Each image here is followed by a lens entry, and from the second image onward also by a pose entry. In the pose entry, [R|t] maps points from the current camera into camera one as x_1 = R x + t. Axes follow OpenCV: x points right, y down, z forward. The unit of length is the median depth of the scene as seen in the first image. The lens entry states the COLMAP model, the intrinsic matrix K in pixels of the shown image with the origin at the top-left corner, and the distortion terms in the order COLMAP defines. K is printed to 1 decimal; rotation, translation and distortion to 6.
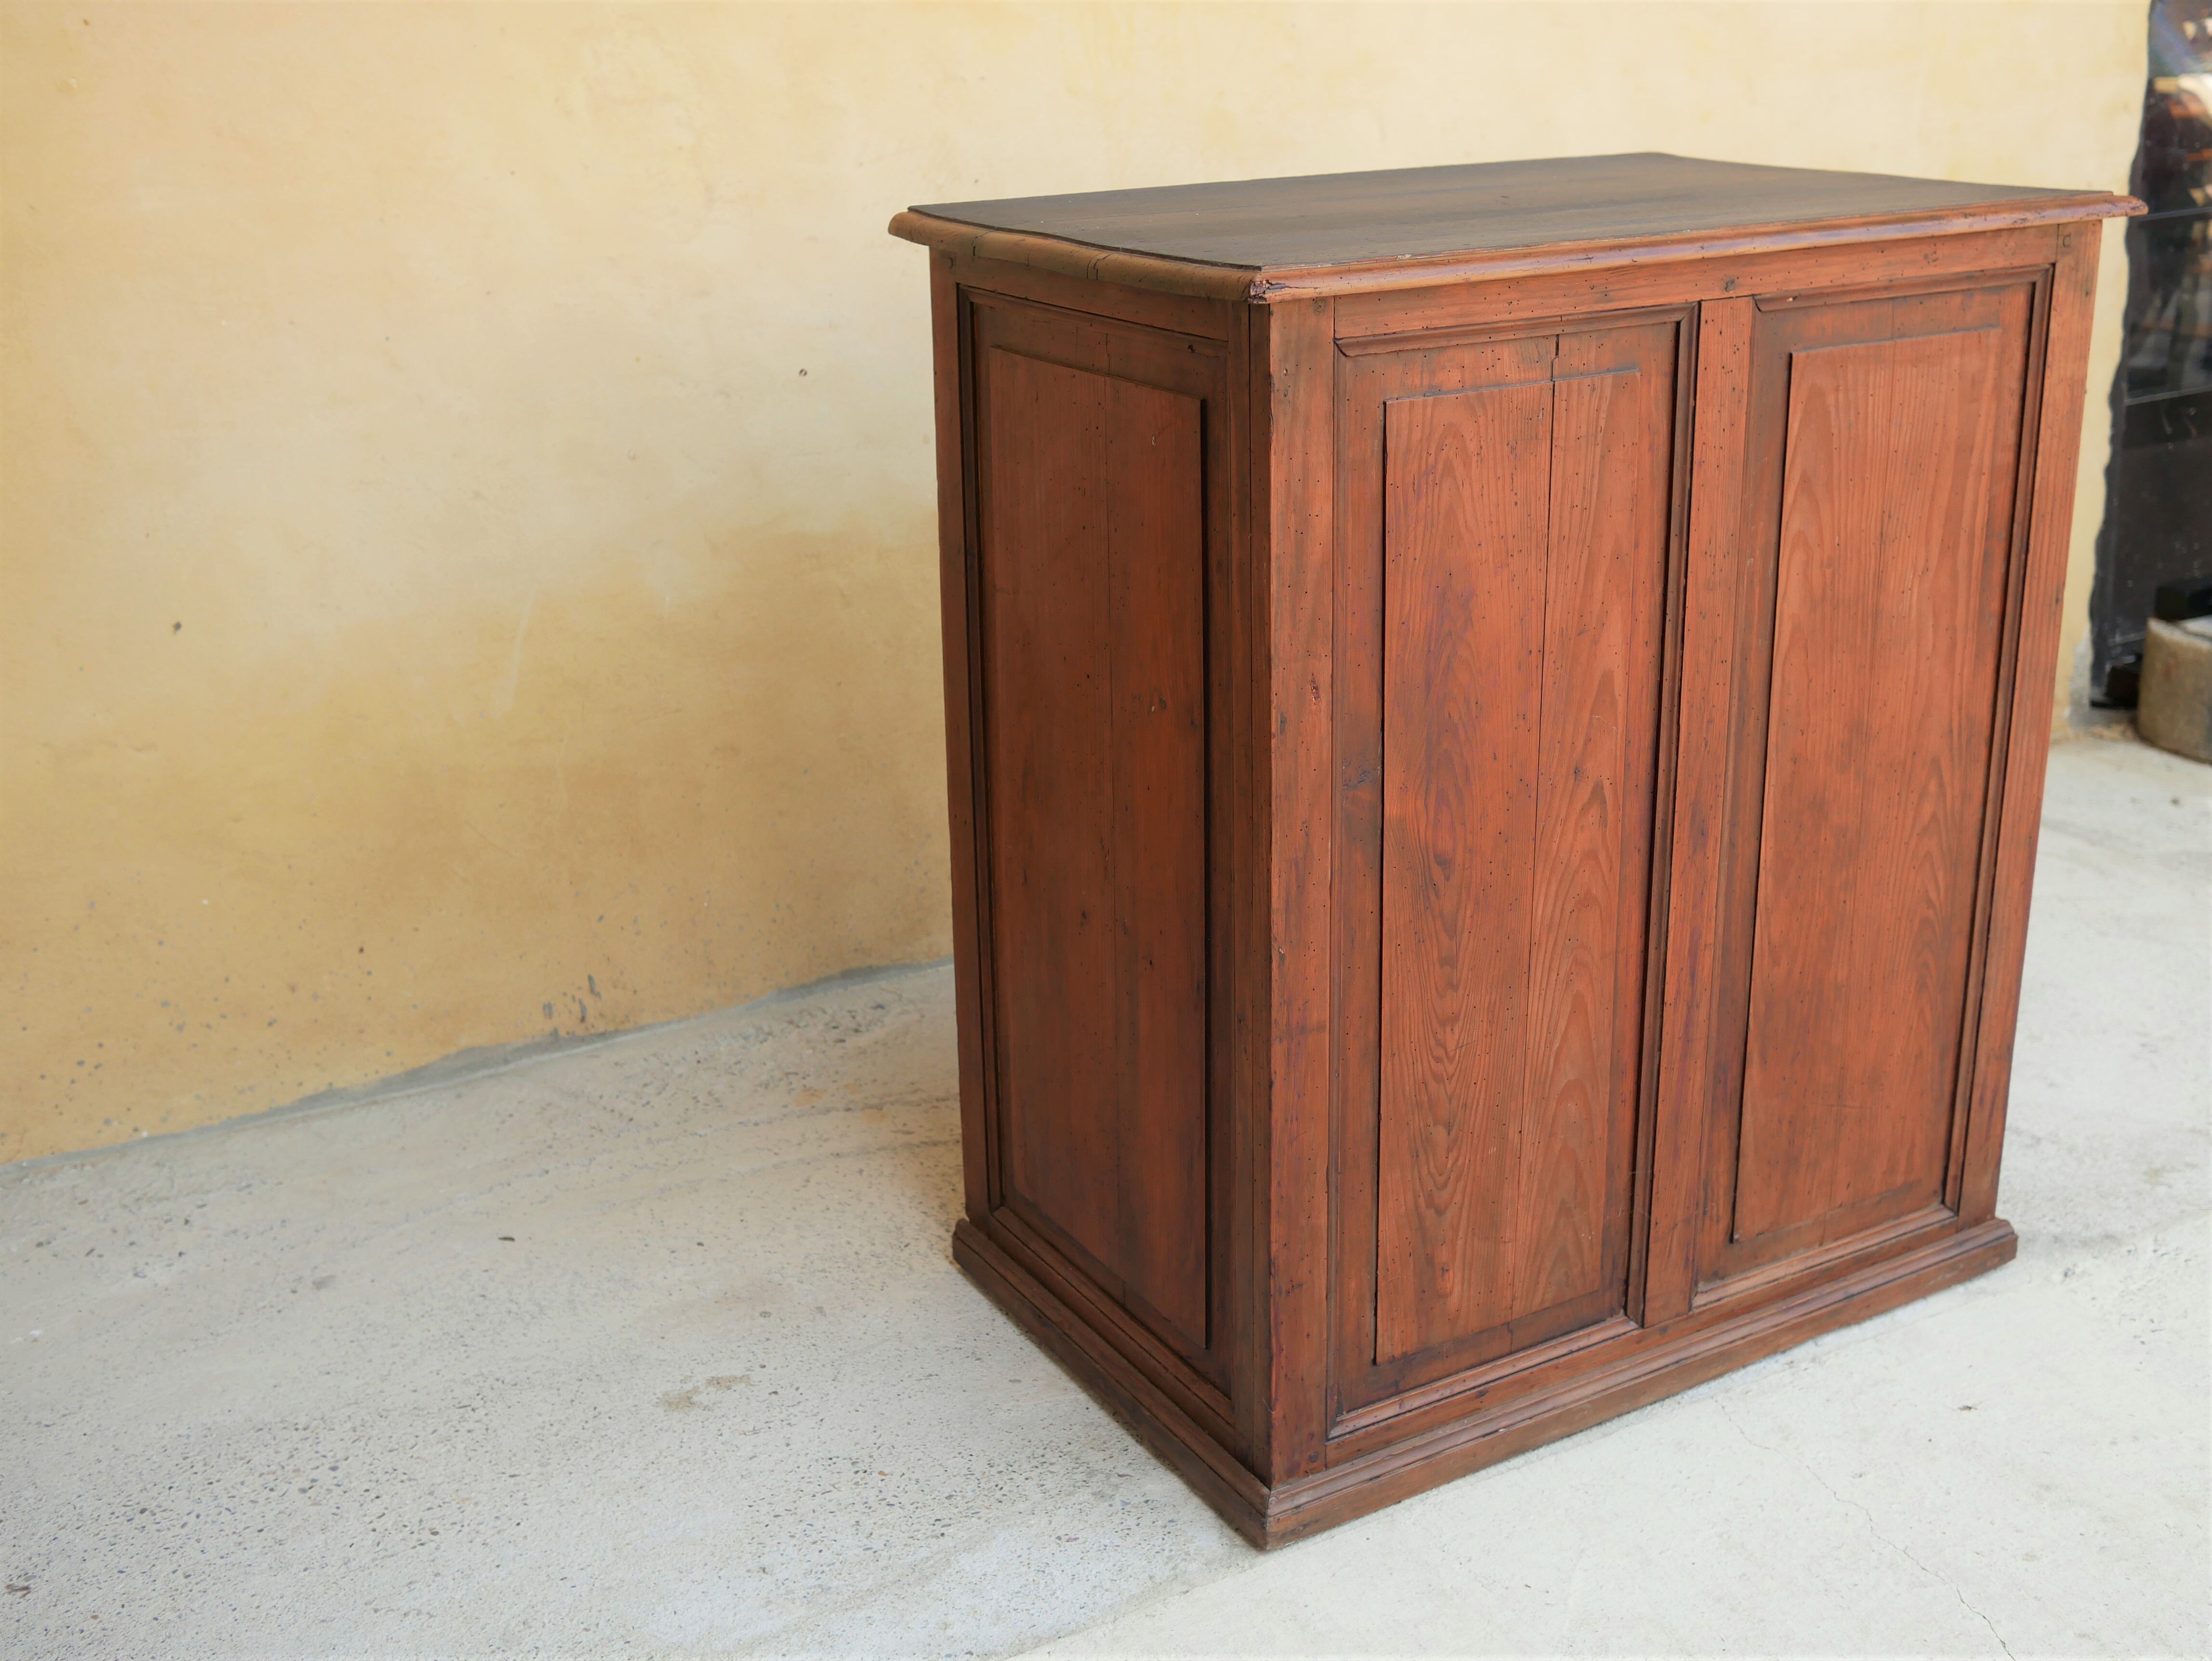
lens RADIAL K [[2488.6, 0, 1106.4], [0, 2488.6, 812.4], [0, 0, 1]] dist [-0.027690, 0.045605]
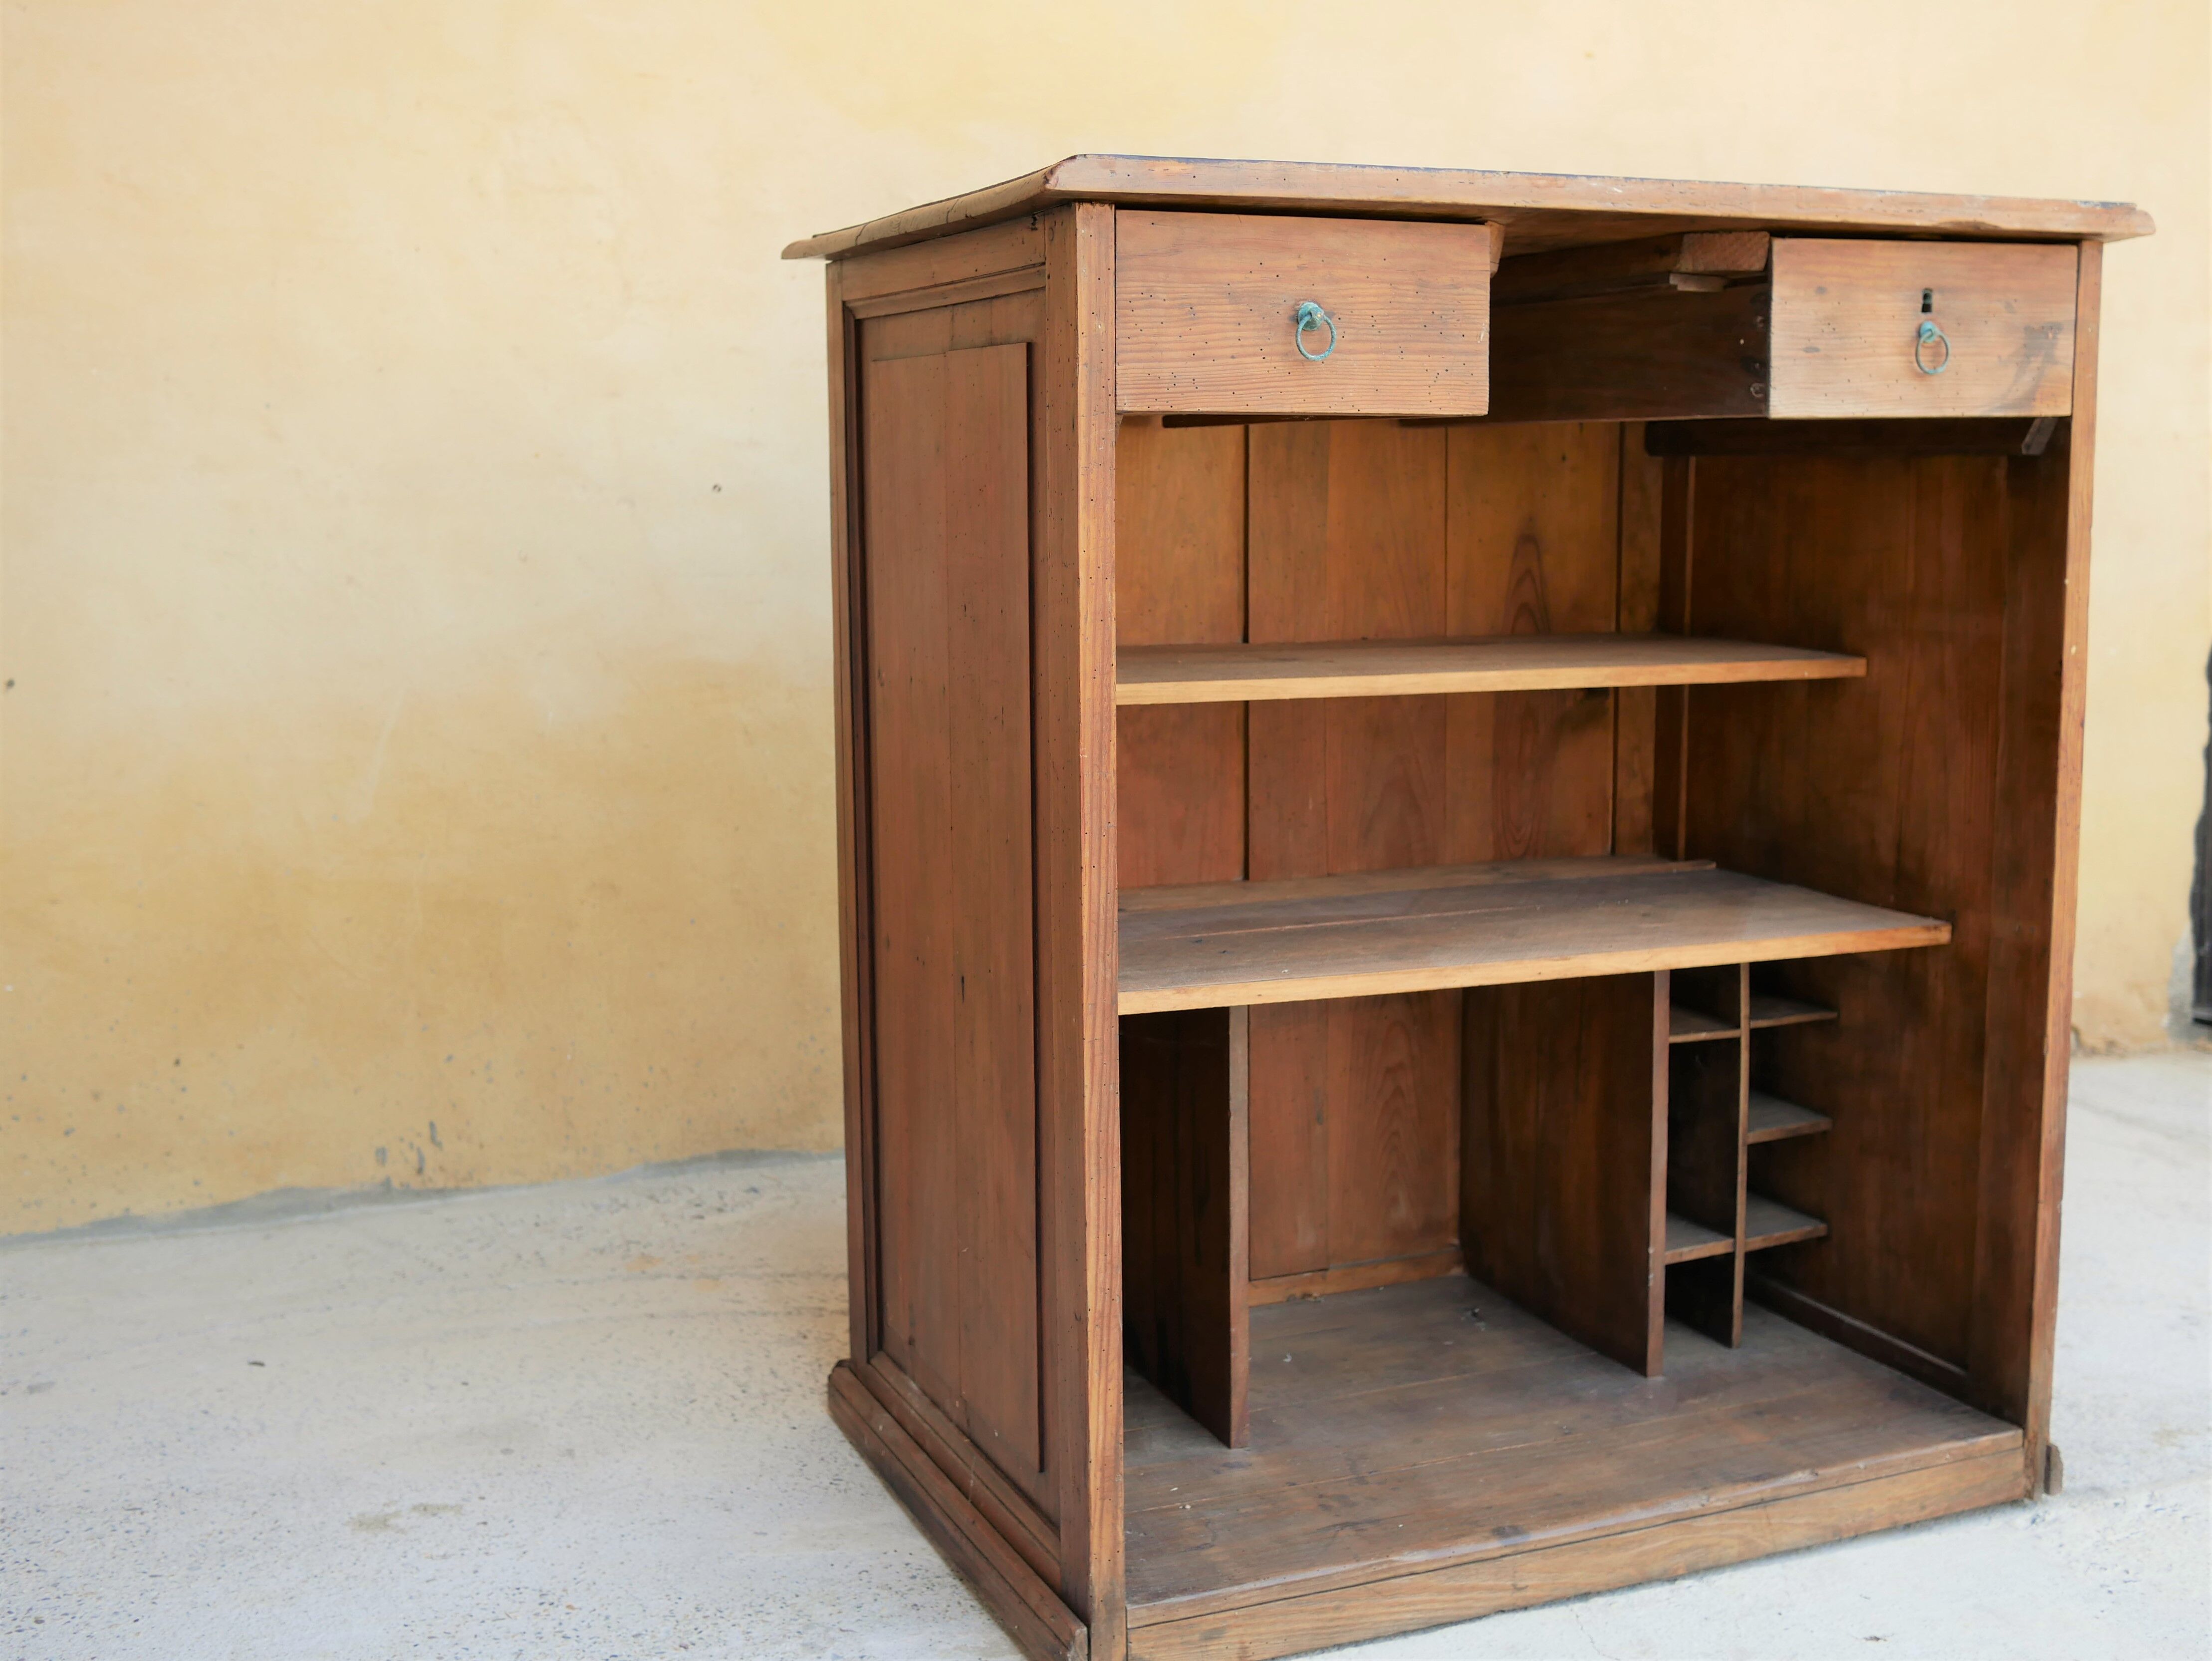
lens RADIAL K [[2579.1, 0, 1106.3], [0, 2579.1, 809.1], [0, 0, 1]] dist [-0.024278, 0.028690]
pose [[0.994973, 0.056106, -0.082949, 0.156034], [-0.070088, 0.981775, -0.176653, 0.145237], [0.071526, 0.181579, 0.980772, 0.101157]]
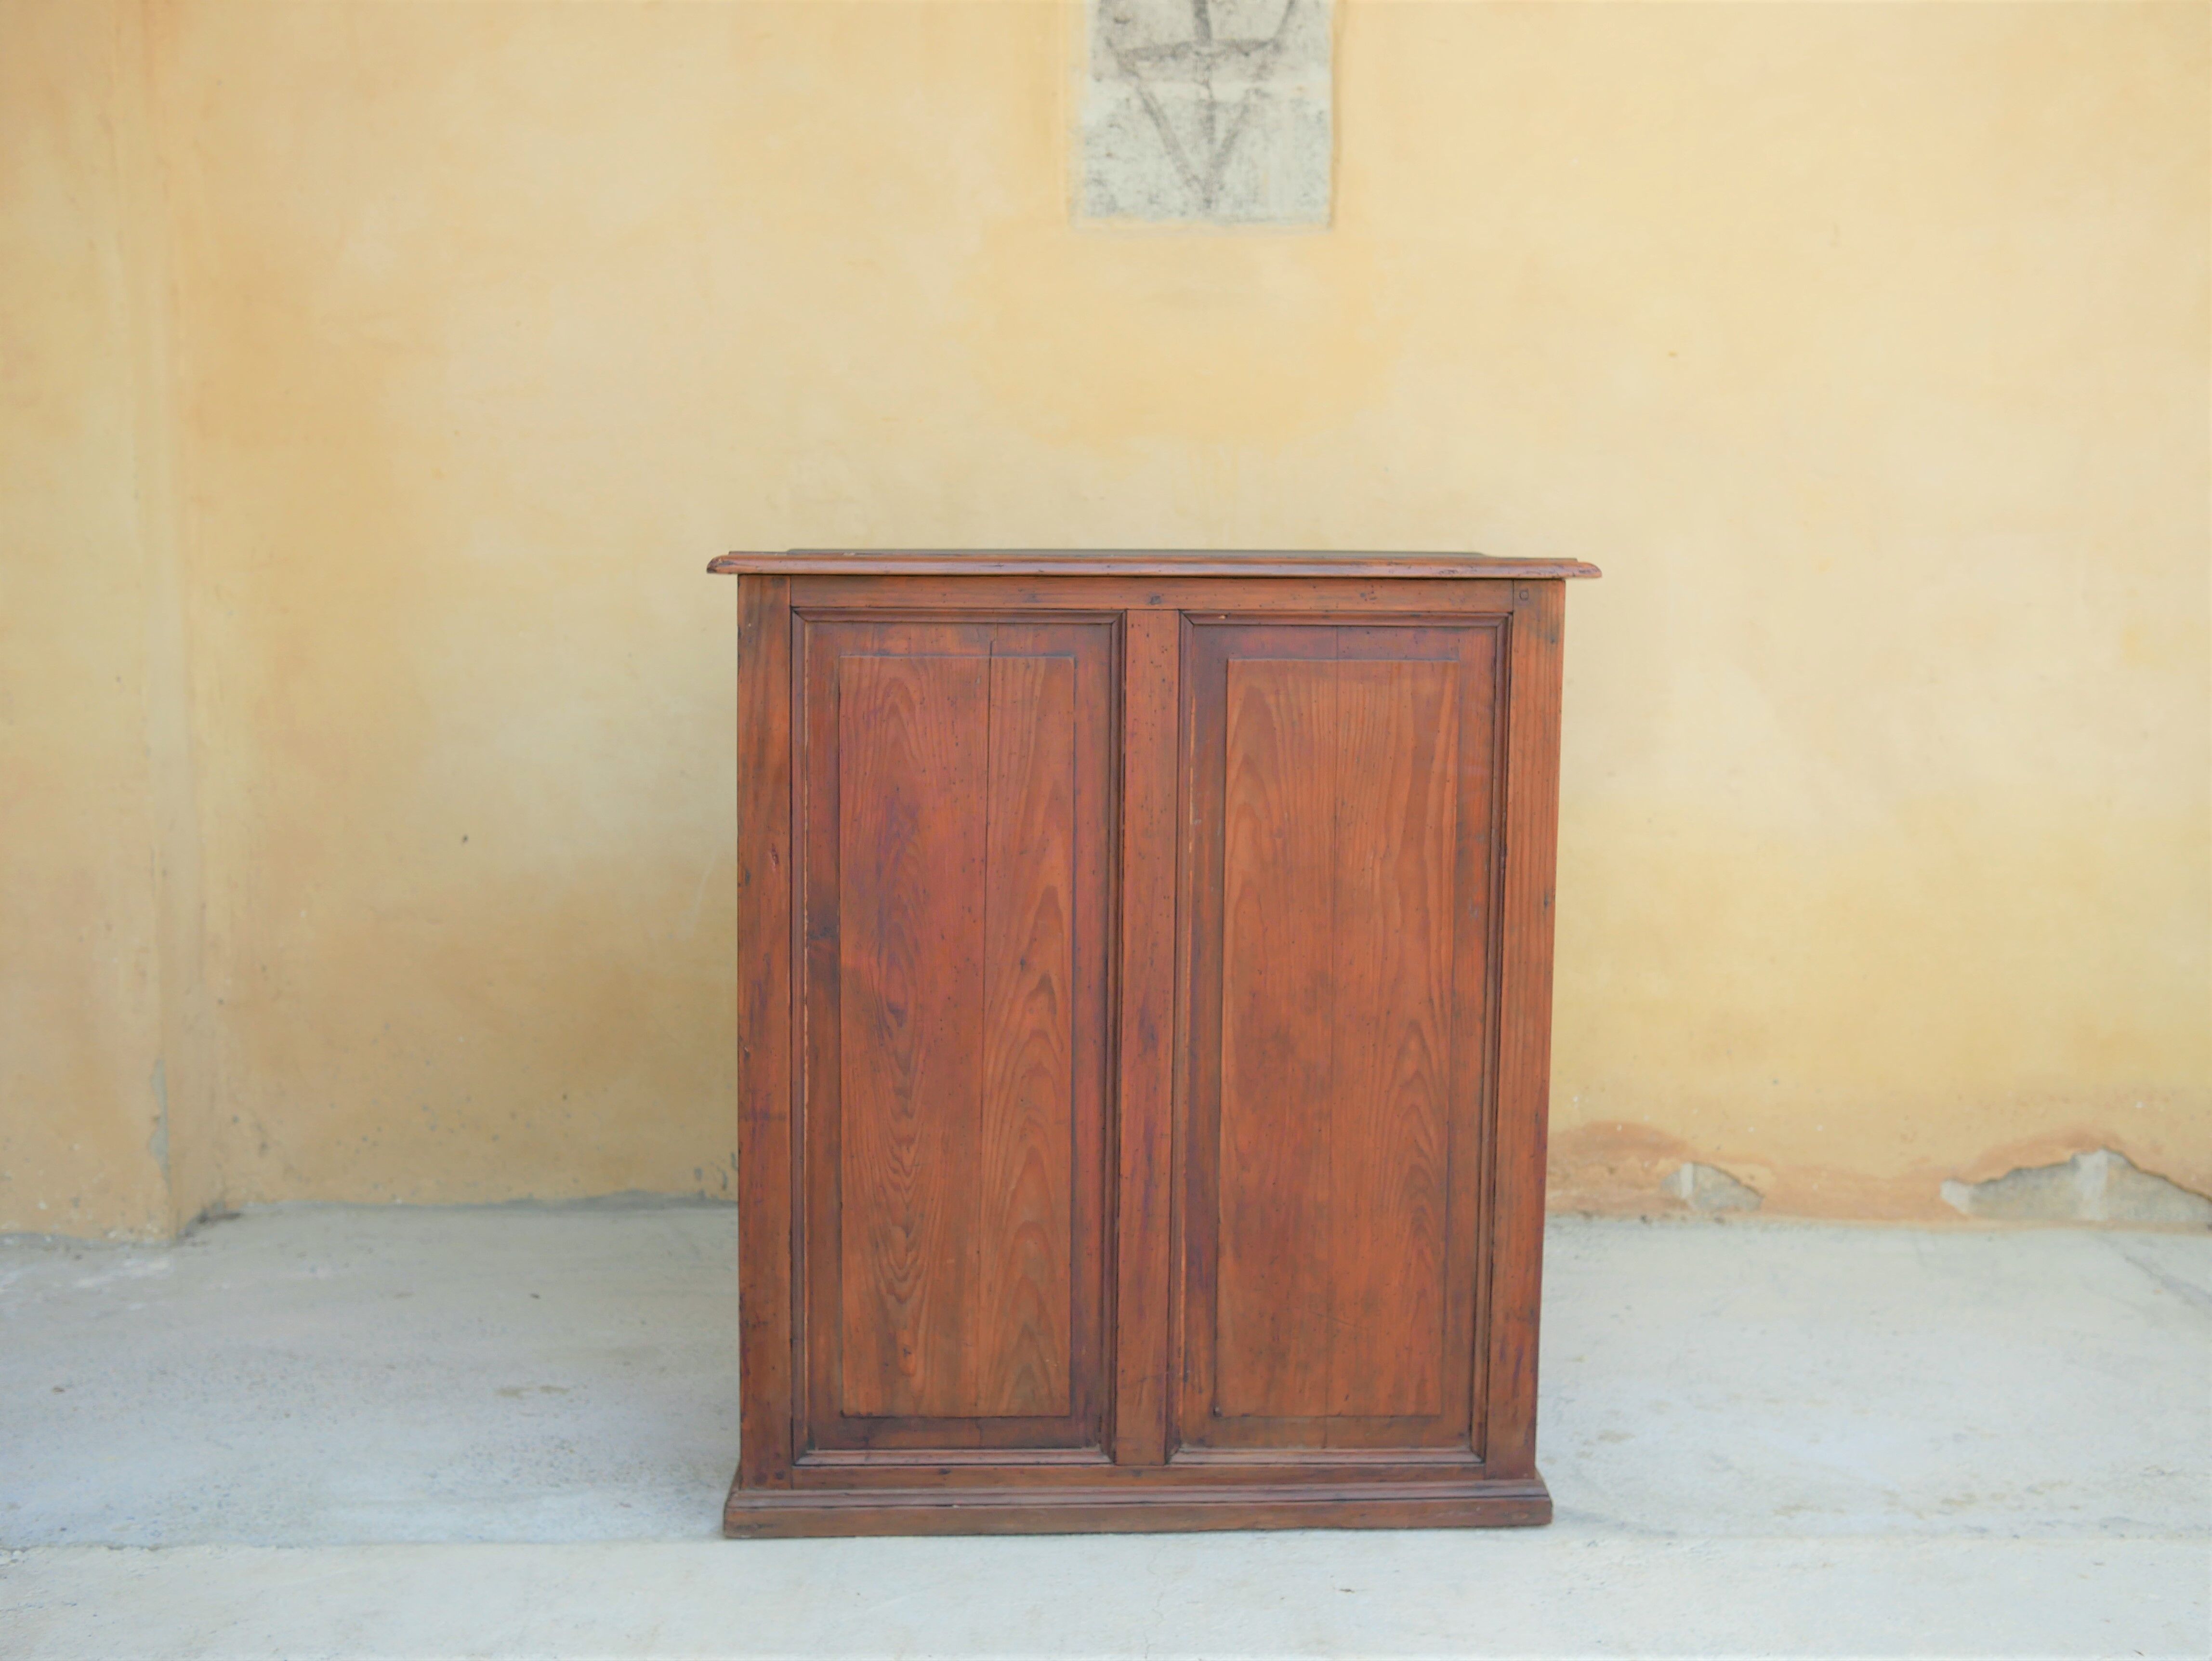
lens RADIAL K [[2487.1, 0, 1106.0], [0, 2487.1, 830.5], [0, 0, 1]] dist [-0.021064, 0.020295]
pose [[0.882395, 0.082512, -0.463218, 0.778622], [-0.177610, 0.970079, -0.165536, 0.116758], [0.435700, 0.228340, 0.870647, -0.113606]]
